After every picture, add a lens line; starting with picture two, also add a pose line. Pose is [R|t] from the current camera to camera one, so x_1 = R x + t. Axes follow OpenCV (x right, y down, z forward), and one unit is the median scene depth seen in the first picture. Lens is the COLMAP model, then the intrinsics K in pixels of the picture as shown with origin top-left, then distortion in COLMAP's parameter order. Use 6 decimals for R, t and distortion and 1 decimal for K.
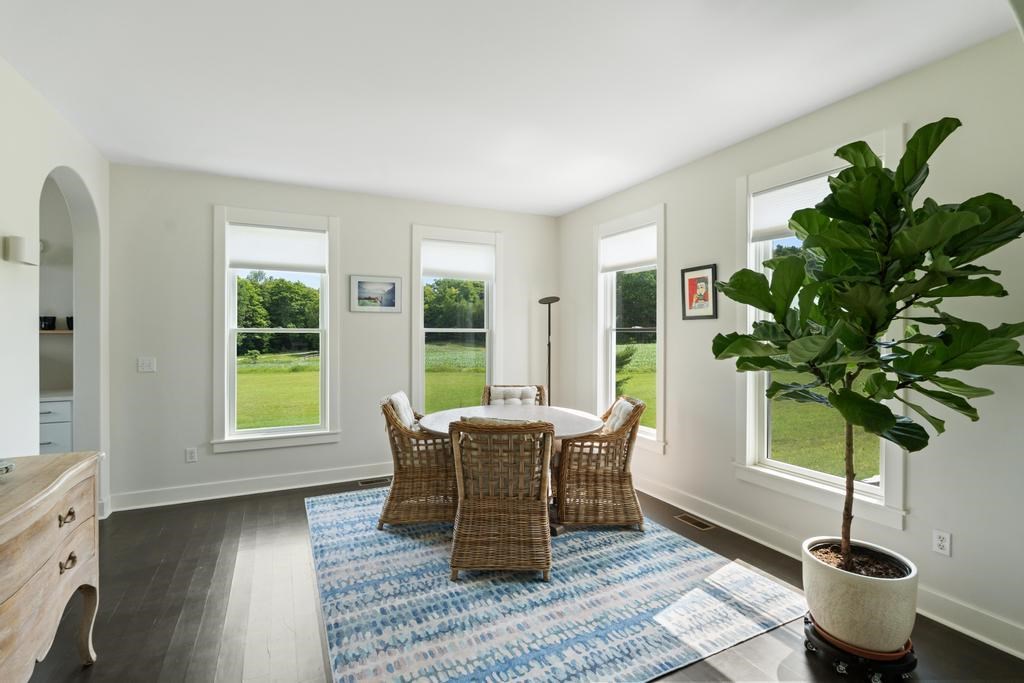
lens RADIAL K [[472.8, 0, 514.1], [0, 472.8, 339.6], [0, 0, 1]] dist [-0.002205, -0.000091]
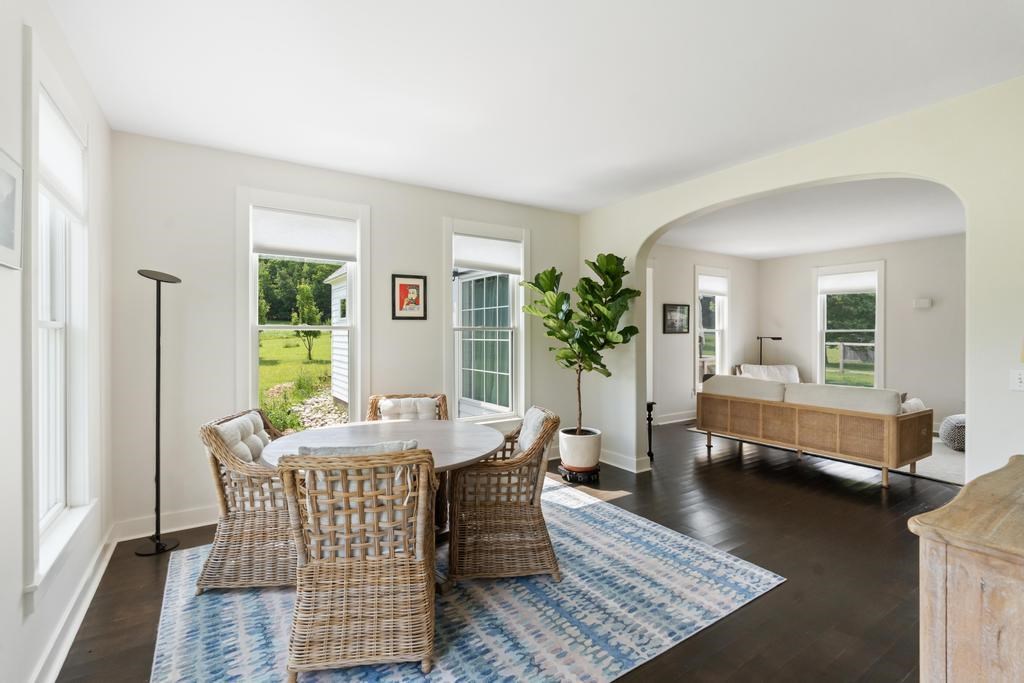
lens RADIAL K [[458.8, 0, 514.5], [0, 458.8, 335.6], [0, 0, 1]] dist [-0.000095, 0.000054]
pose [[-0.122928, -0.003088, 0.992411, -0.881579], [0.012759, 0.999908, 0.004692, -0.005844], [-0.992334, 0.013239, -0.122877, 0.997210]]
